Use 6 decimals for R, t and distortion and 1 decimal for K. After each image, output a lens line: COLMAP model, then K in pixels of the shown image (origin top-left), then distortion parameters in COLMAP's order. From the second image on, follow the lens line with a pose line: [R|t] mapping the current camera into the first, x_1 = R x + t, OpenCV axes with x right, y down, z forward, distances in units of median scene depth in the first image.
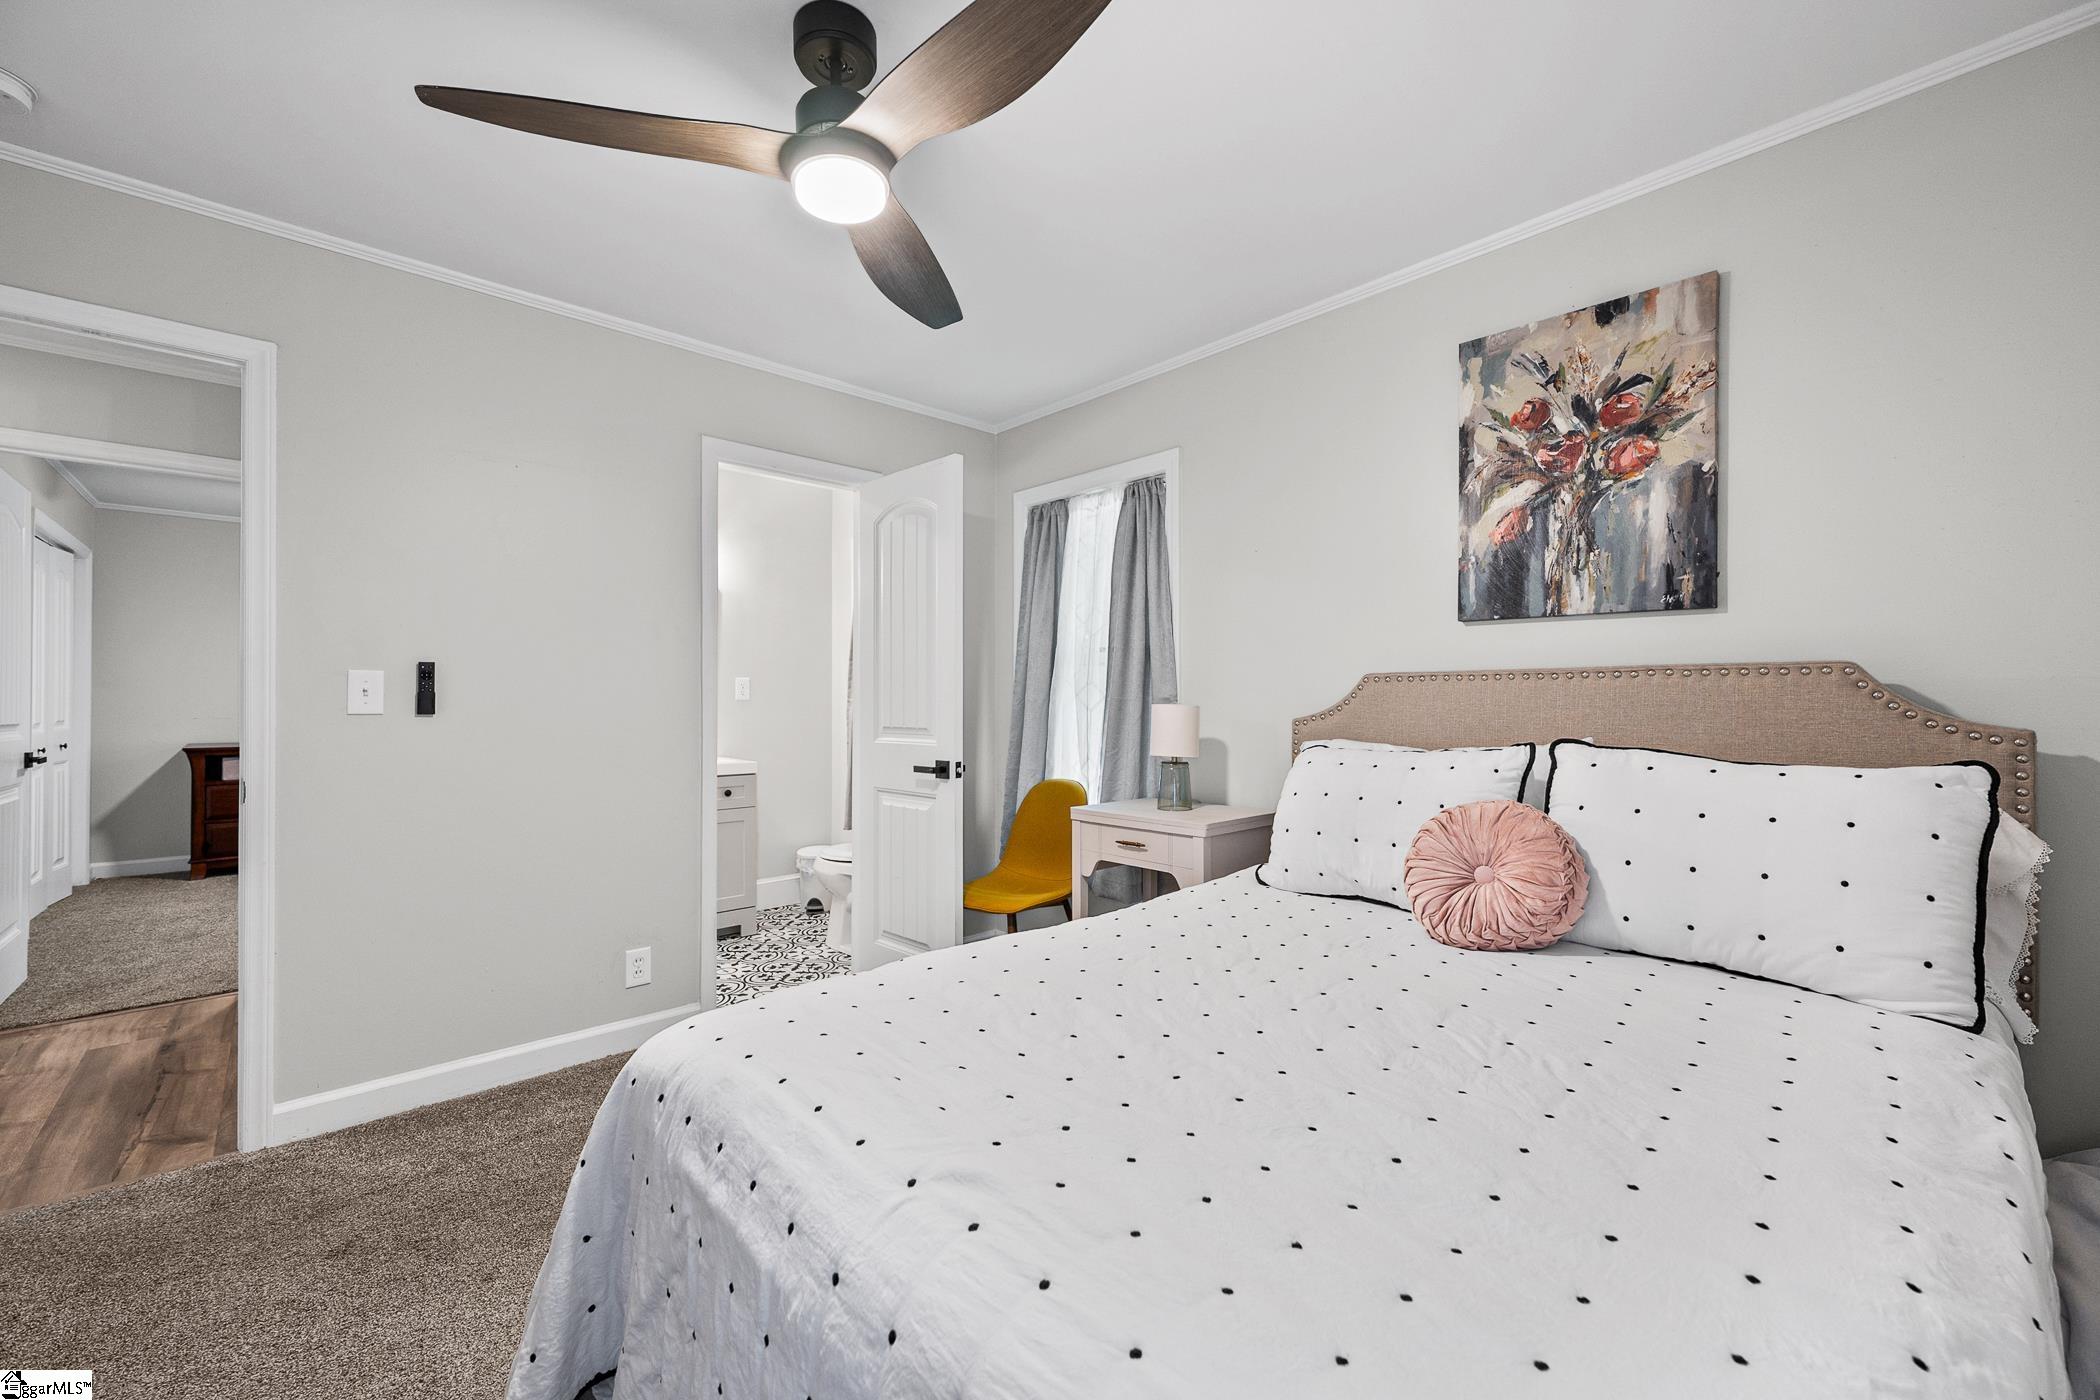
lens RADIAL K [[838.6, 0, 1048.7], [0, 838.6, 701.1], [0, 0, 1]] dist [-0.000801, -0.000665]
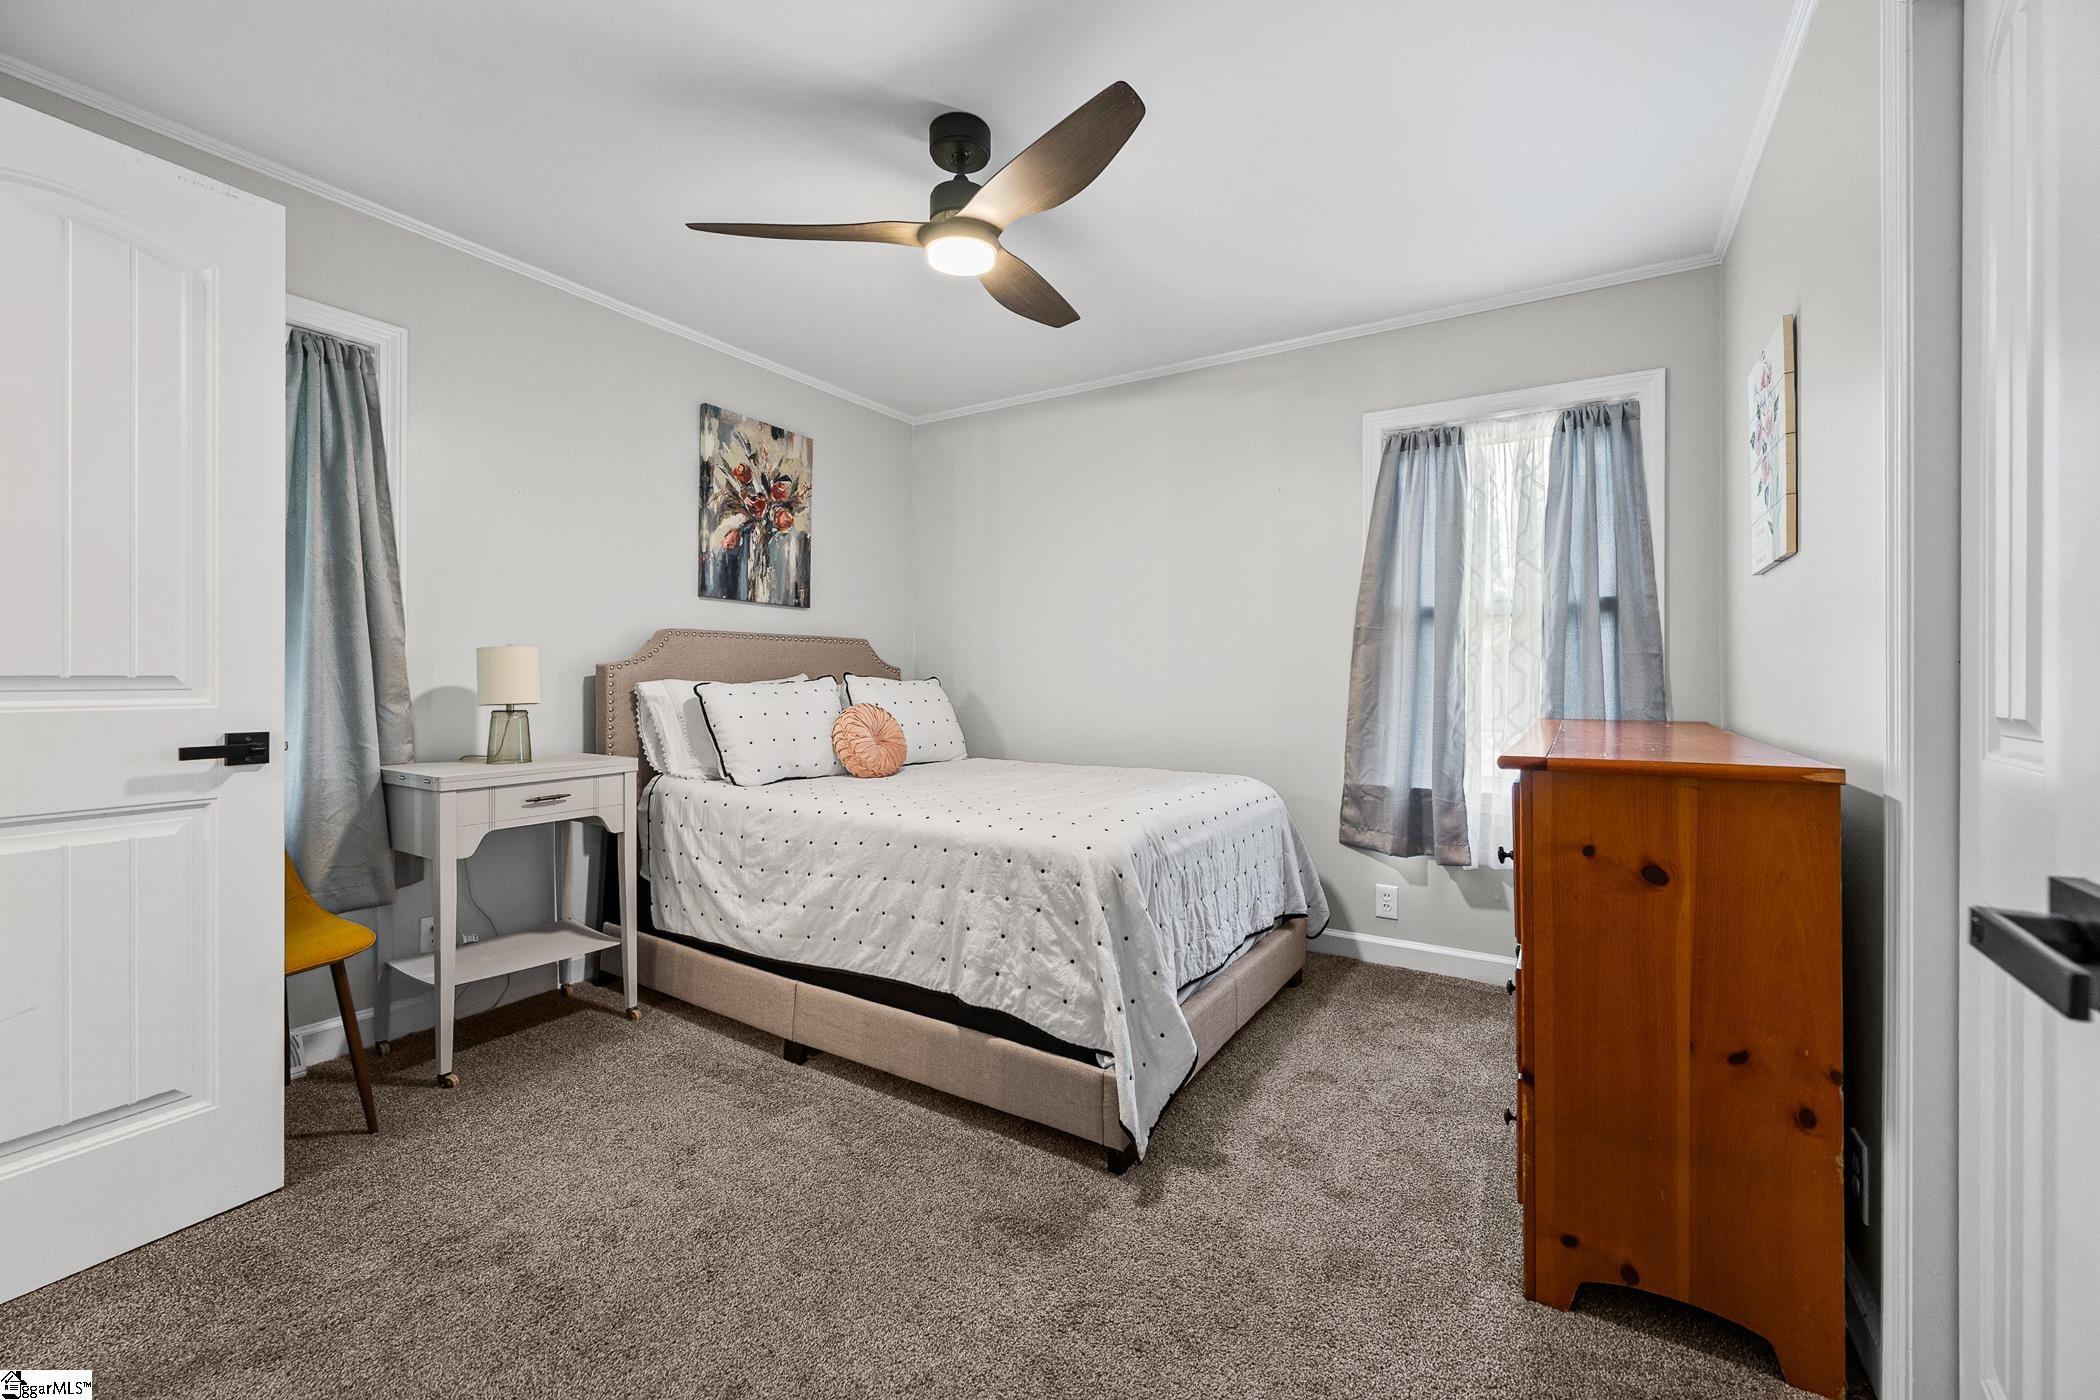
lens RADIAL K [[838.6, 0, 1036.1], [0, 838.6, 679.8], [0, 0, 1]] dist [-0.000801, -0.000665]
pose [[-0.253049, -0.004202, 0.967444, -1.124431], [-0.005757, 0.999979, 0.002837, 0.043344], [-0.967436, -0.004851, -0.253068, 0.877388]]
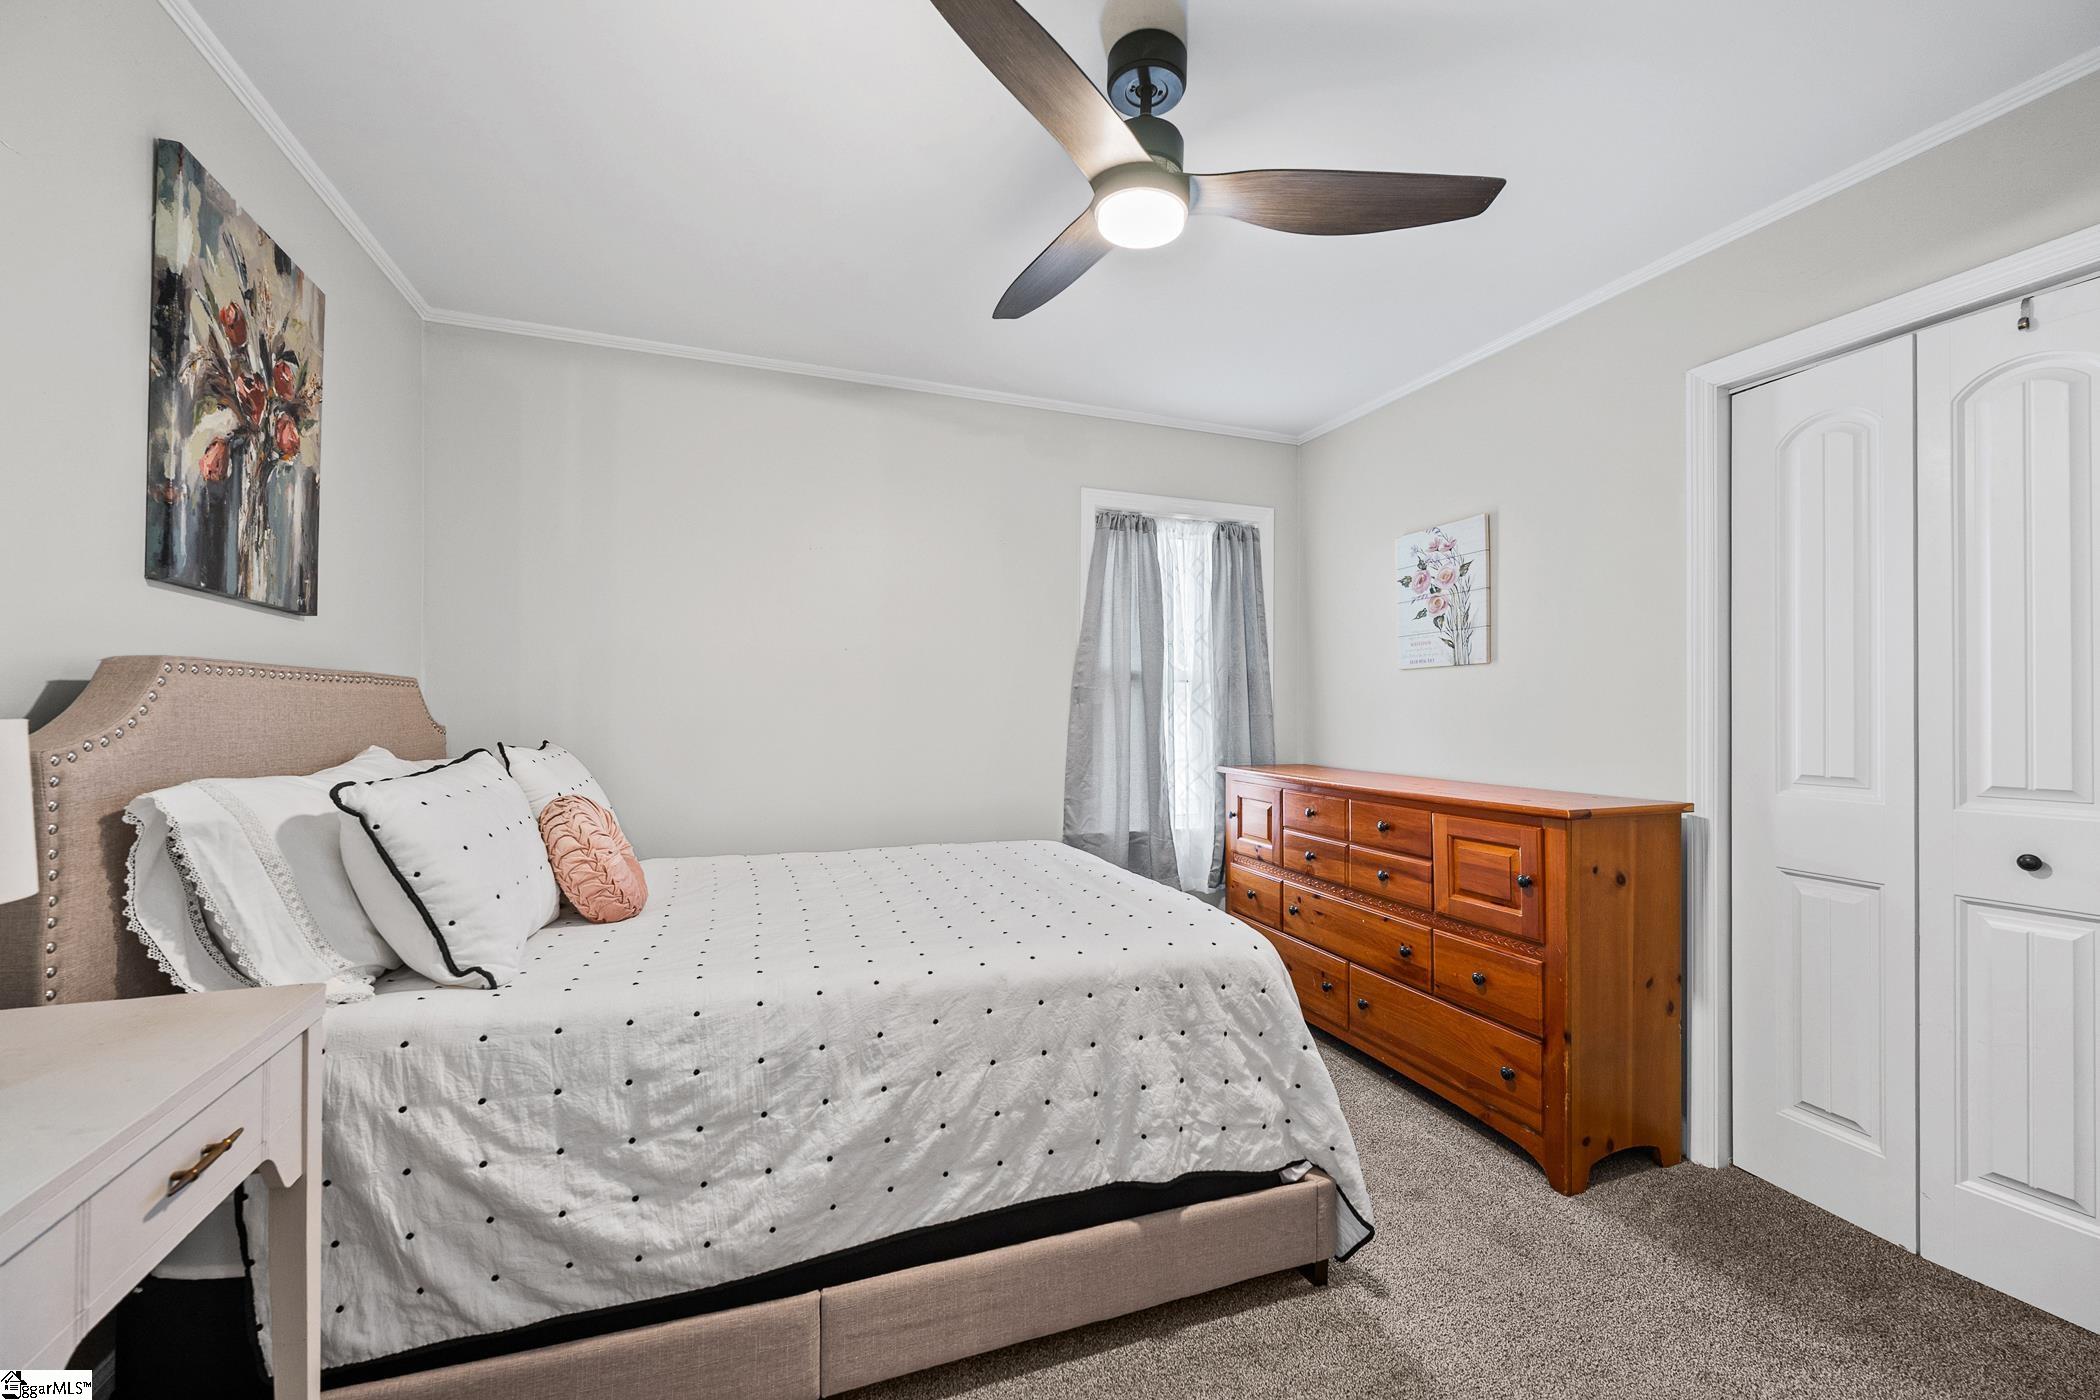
lens RADIAL K [[838.6, 0, 1052.1], [0, 838.6, 706.4], [0, 0, 1]] dist [-0.000801, -0.000665]
pose [[-0.922764, -0.005114, 0.385332, -0.391500], [-0.007730, 0.999956, -0.005239, -0.002856], [-0.385289, -0.007813, -0.922763, 1.428812]]
